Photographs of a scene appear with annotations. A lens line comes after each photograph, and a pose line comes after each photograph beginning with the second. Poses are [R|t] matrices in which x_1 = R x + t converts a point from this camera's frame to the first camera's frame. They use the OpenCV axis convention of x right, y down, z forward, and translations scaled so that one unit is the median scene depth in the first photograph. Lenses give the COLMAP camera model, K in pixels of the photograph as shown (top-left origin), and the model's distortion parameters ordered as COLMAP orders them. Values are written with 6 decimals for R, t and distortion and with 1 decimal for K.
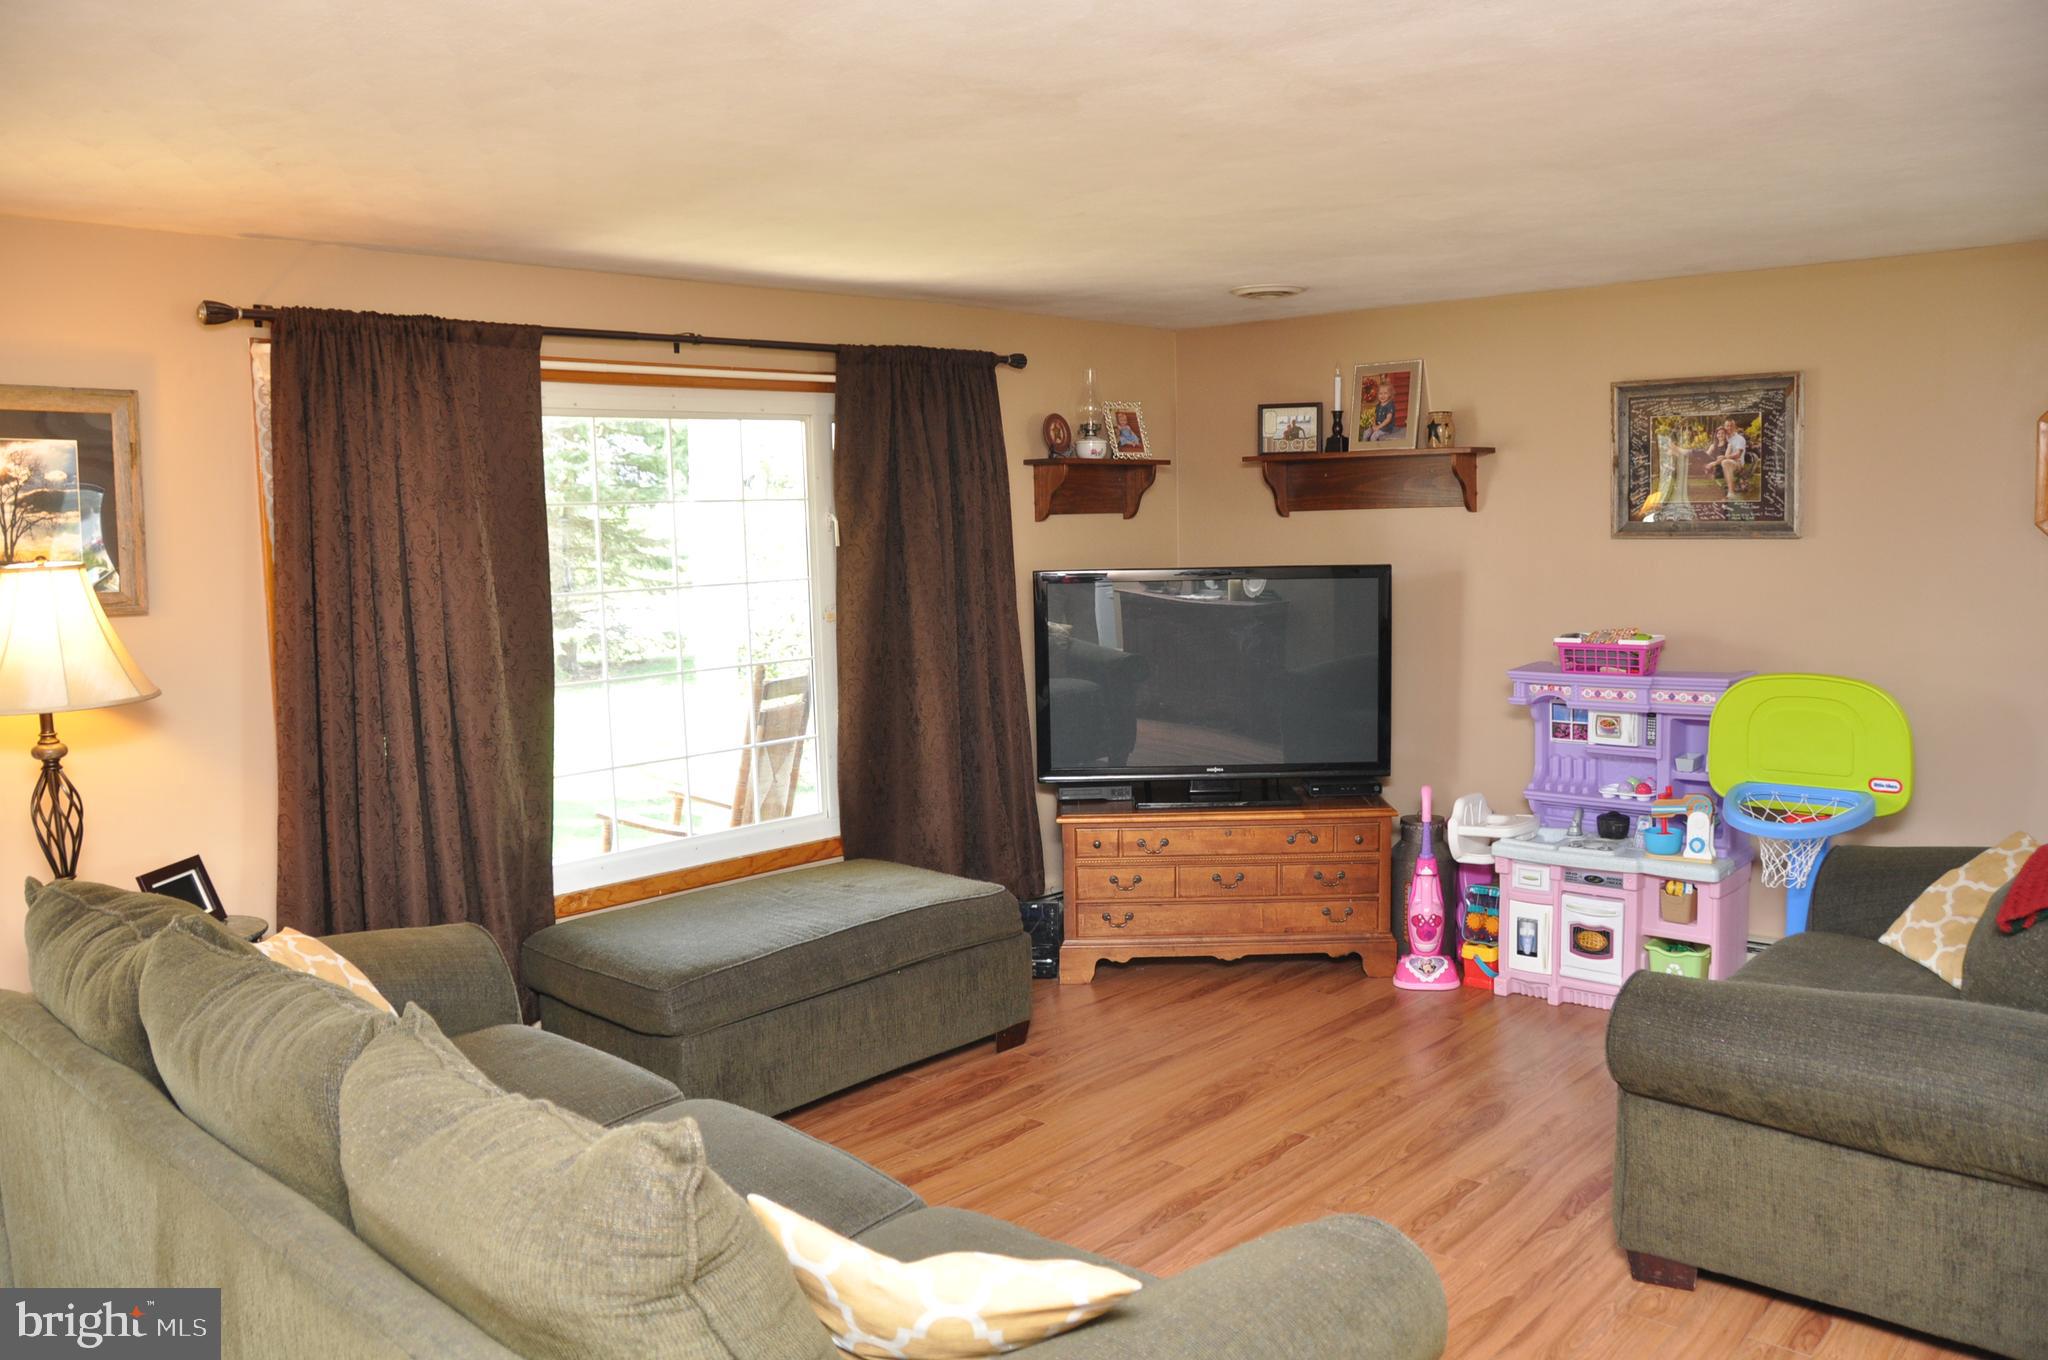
lens RADIAL K [[1598.7, 0, 1024.0], [0, 1598.7, 680.0], [0, 0, 1]] dist [-0.160223, 0.114245]
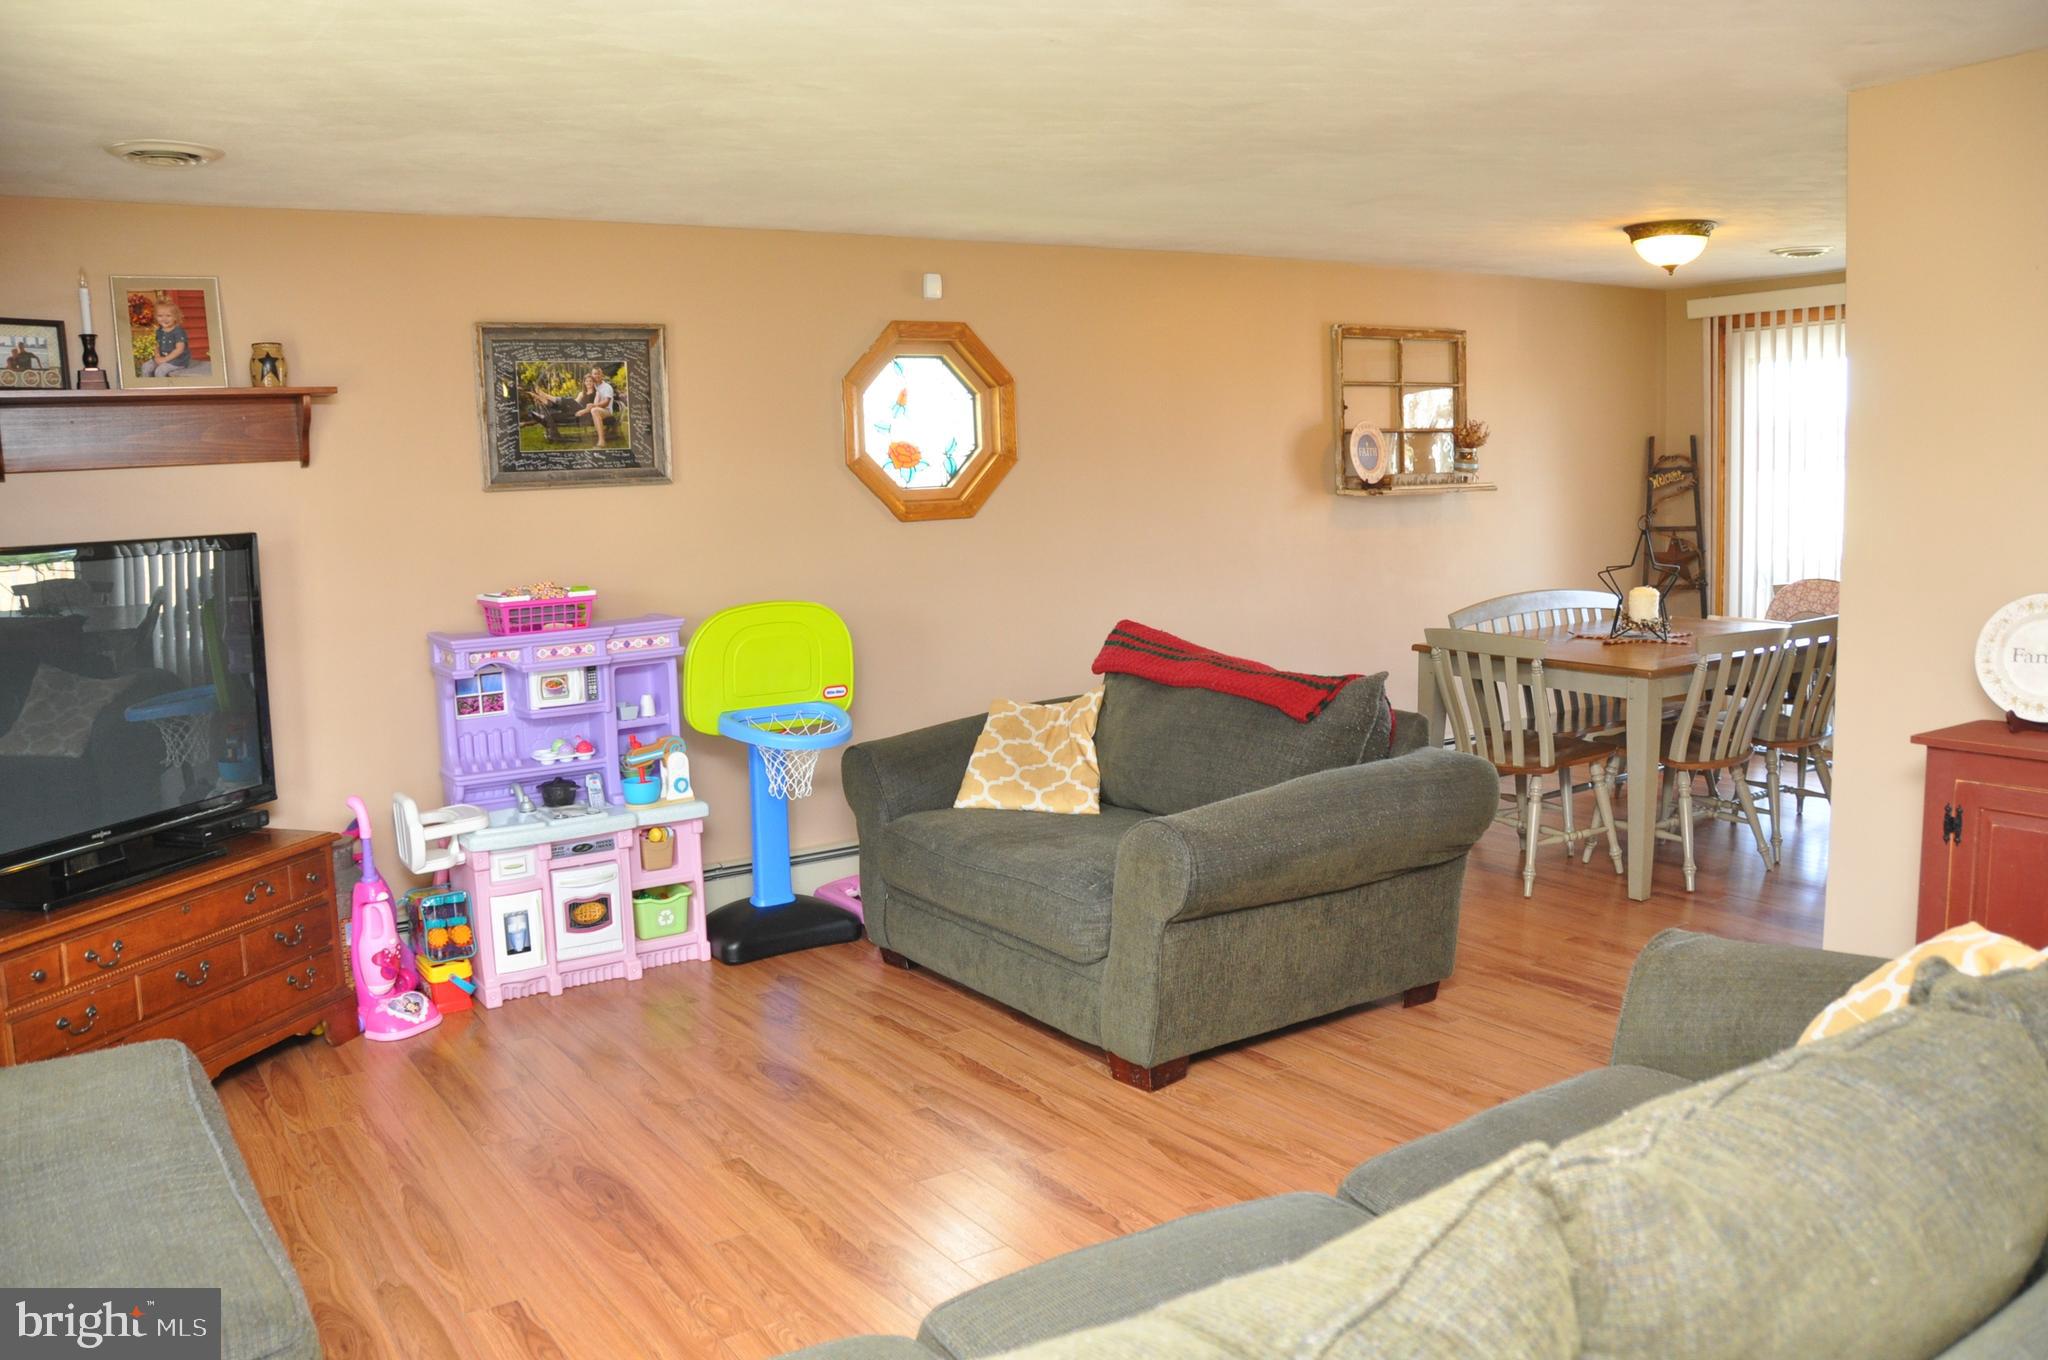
lens RADIAL K [[1598.7, 0, 1024.0], [0, 1598.7, 680.0], [0, 0, 1]] dist [-0.160223, 0.114245]
pose [[0.232605, -0.106071, 0.966770, -0.473565], [0.127627, 0.988768, 0.077777, -0.012089], [-0.964161, 0.105295, 0.243530, 0.496137]]
